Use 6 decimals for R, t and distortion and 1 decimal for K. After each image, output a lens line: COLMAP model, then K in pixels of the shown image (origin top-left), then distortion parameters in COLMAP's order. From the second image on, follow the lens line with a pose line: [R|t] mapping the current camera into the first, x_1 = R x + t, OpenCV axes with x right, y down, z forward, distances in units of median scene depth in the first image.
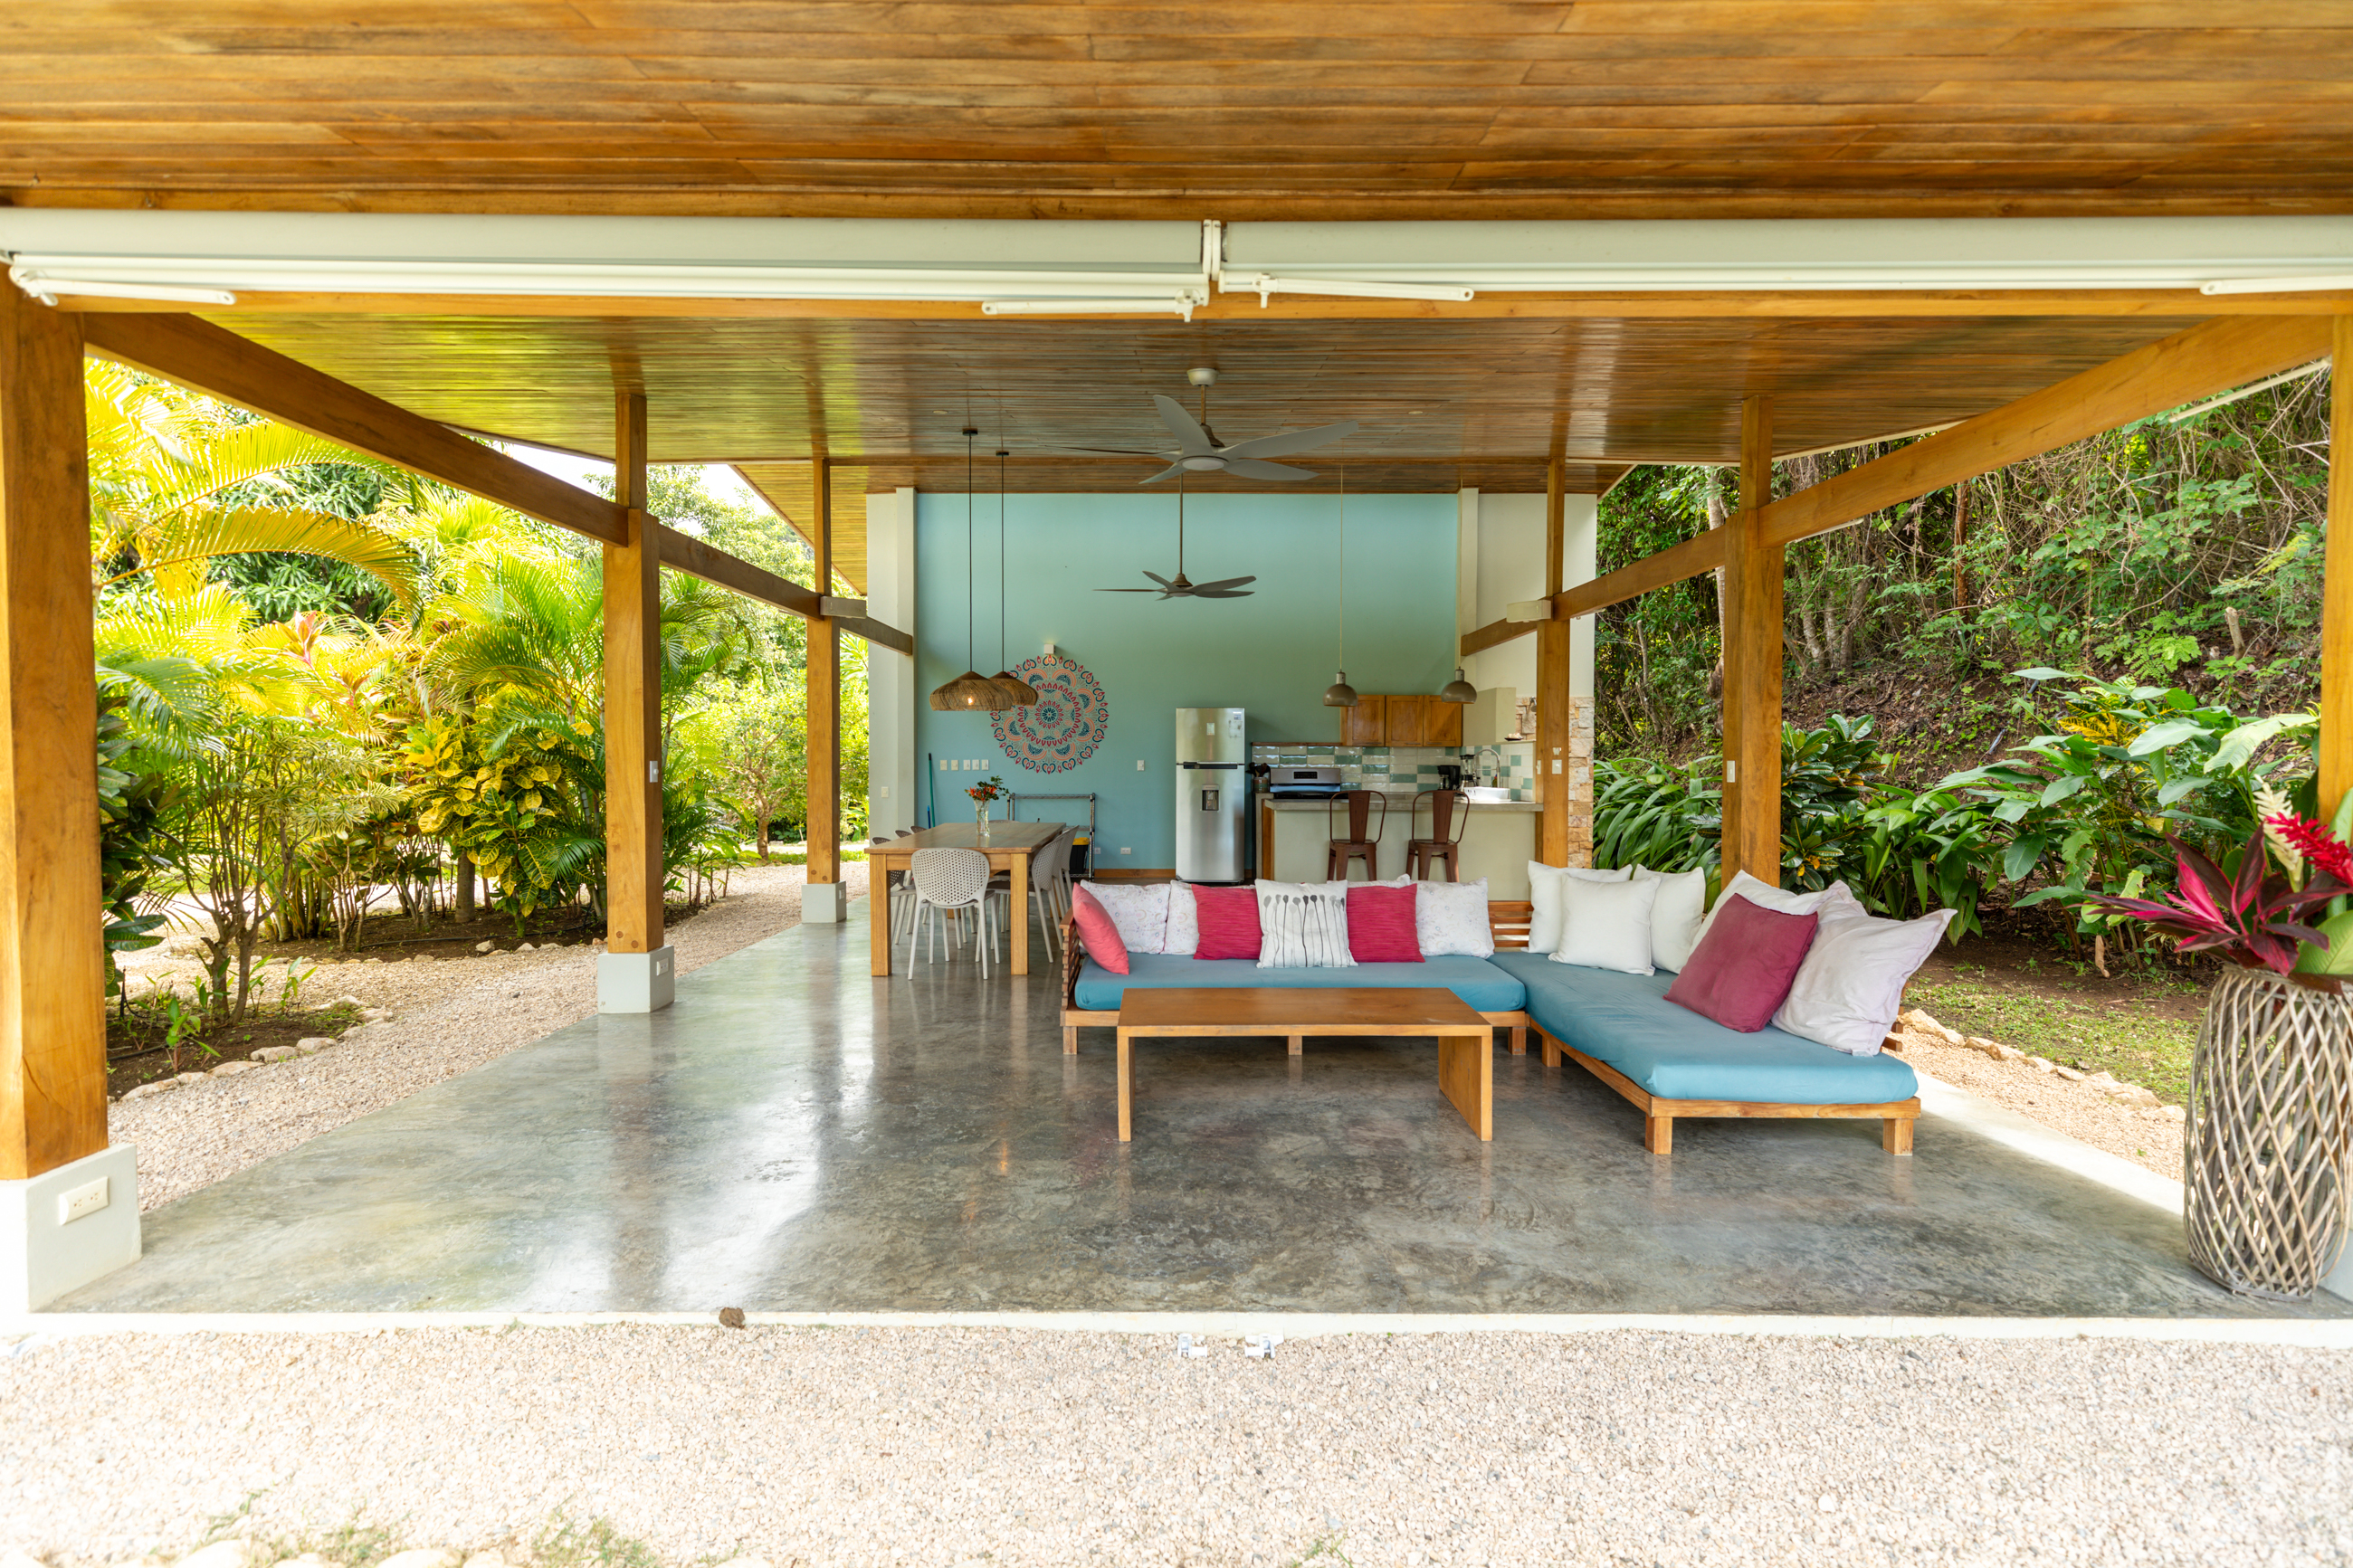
lens RADIAL K [[1058.8, 0, 1180.4], [0, 1058.8, 792.3], [0, 0, 1]] dist [0.003717, -0.000346]
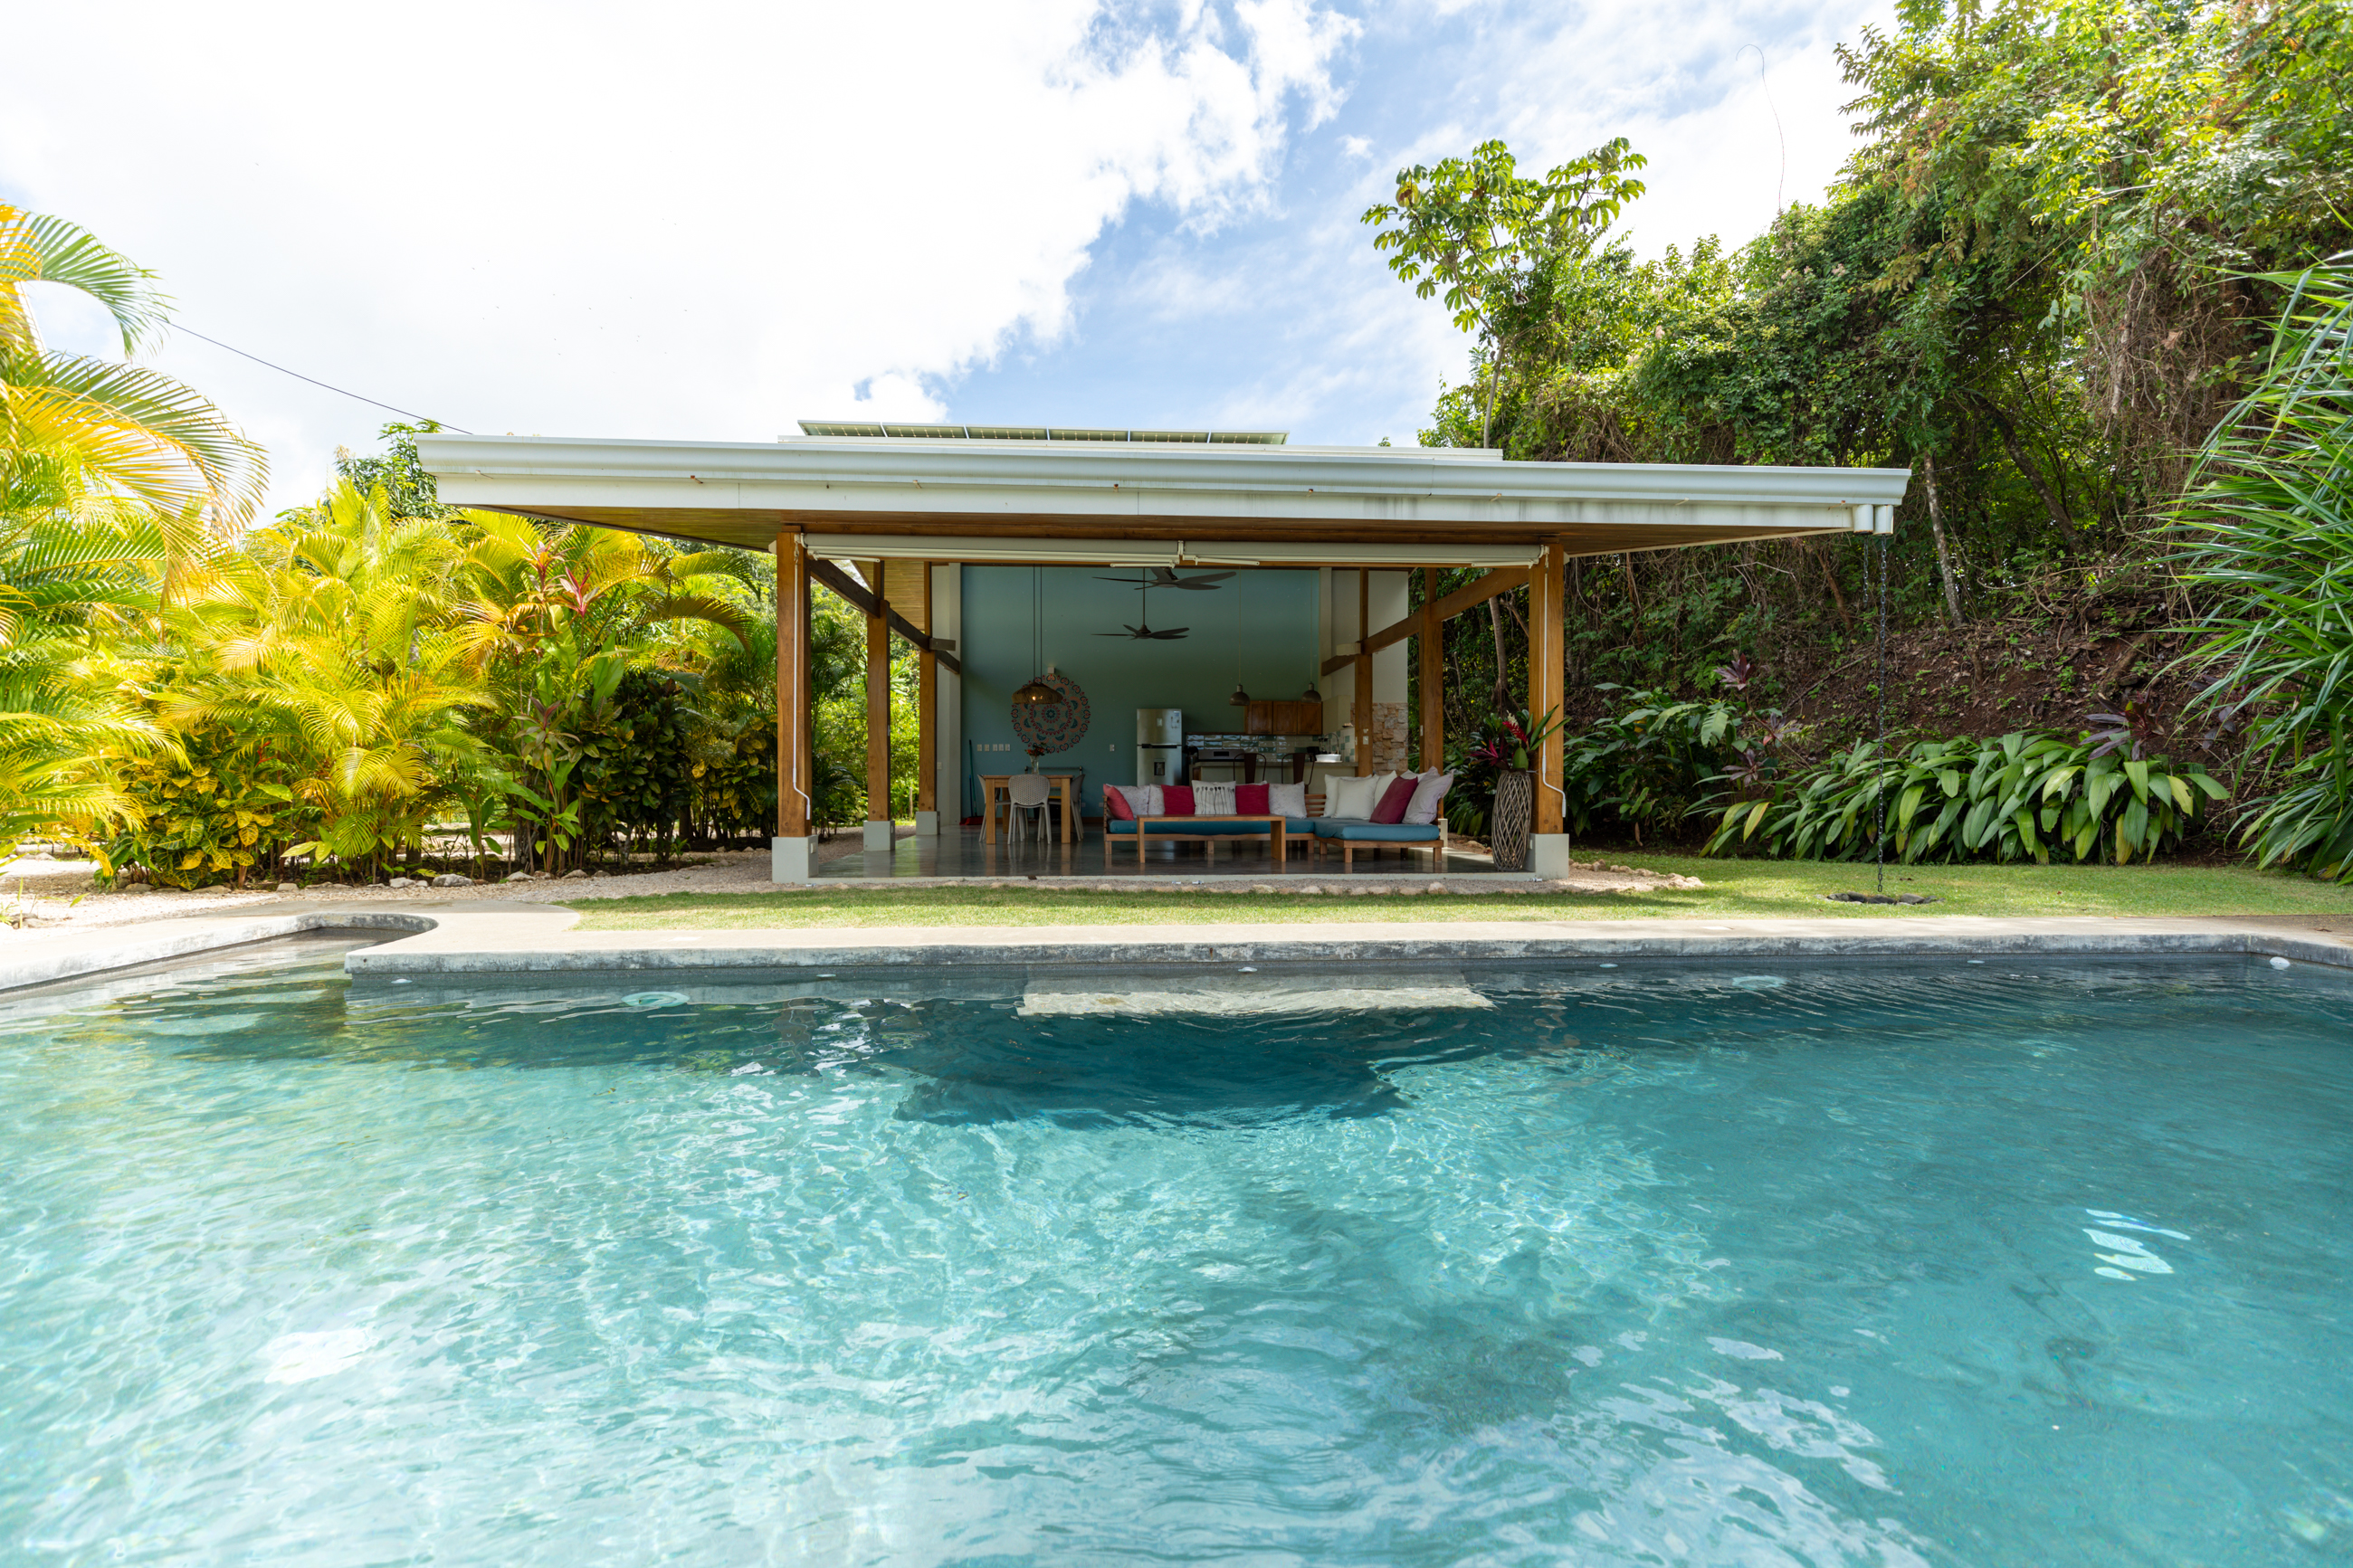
lens RADIAL K [[1058.8, 0, 1180.4], [0, 1058.8, 792.3], [0, 0, 1]] dist [0.003717, -0.000346]
pose [[0.997669, -0.003991, 0.068119, -0.056160], [0.005372, 0.999784, -0.020102, 0.087946], [-0.068024, 0.020421, 0.997475, -0.644545]]
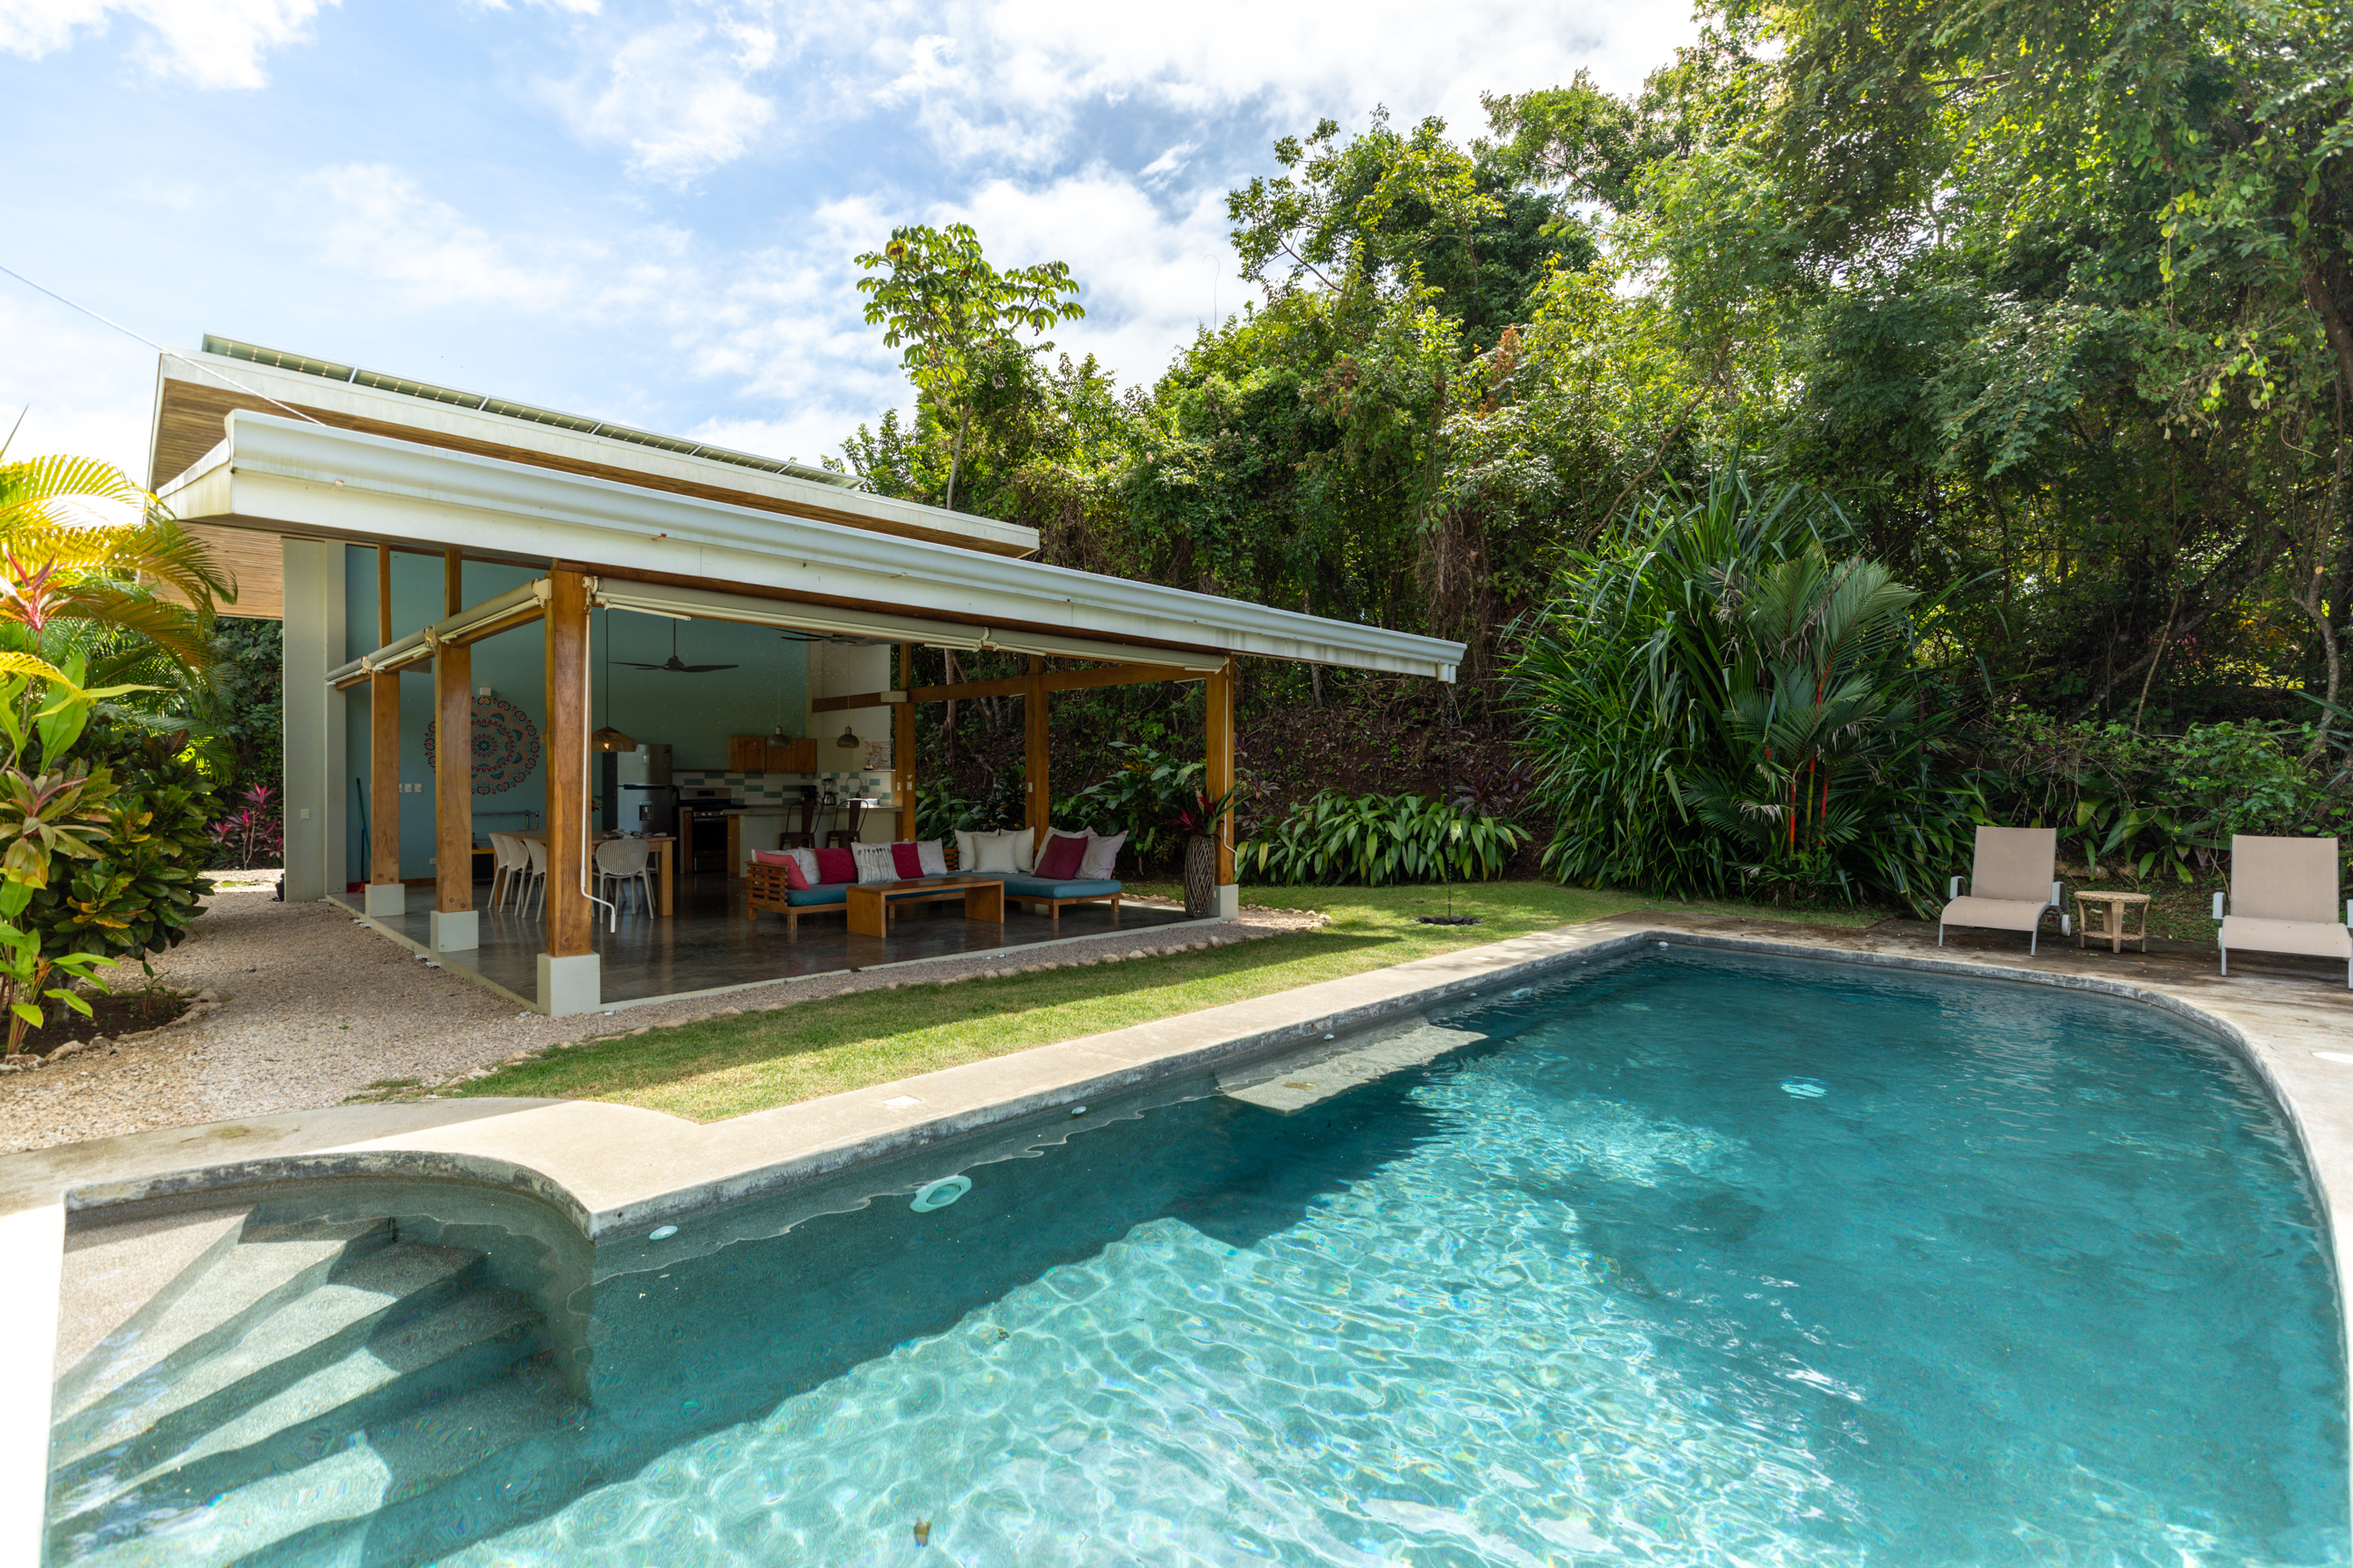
lens RADIAL K [[1058.8, 0, 1180.4], [0, 1058.8, 792.3], [0, 0, 1]] dist [0.003717, -0.000346]
pose [[0.695837, -0.011607, 0.718106, -0.562623], [0.024311, 0.999677, -0.007399, 0.009550], [-0.717788, 0.022606, 0.695894, -0.515747]]
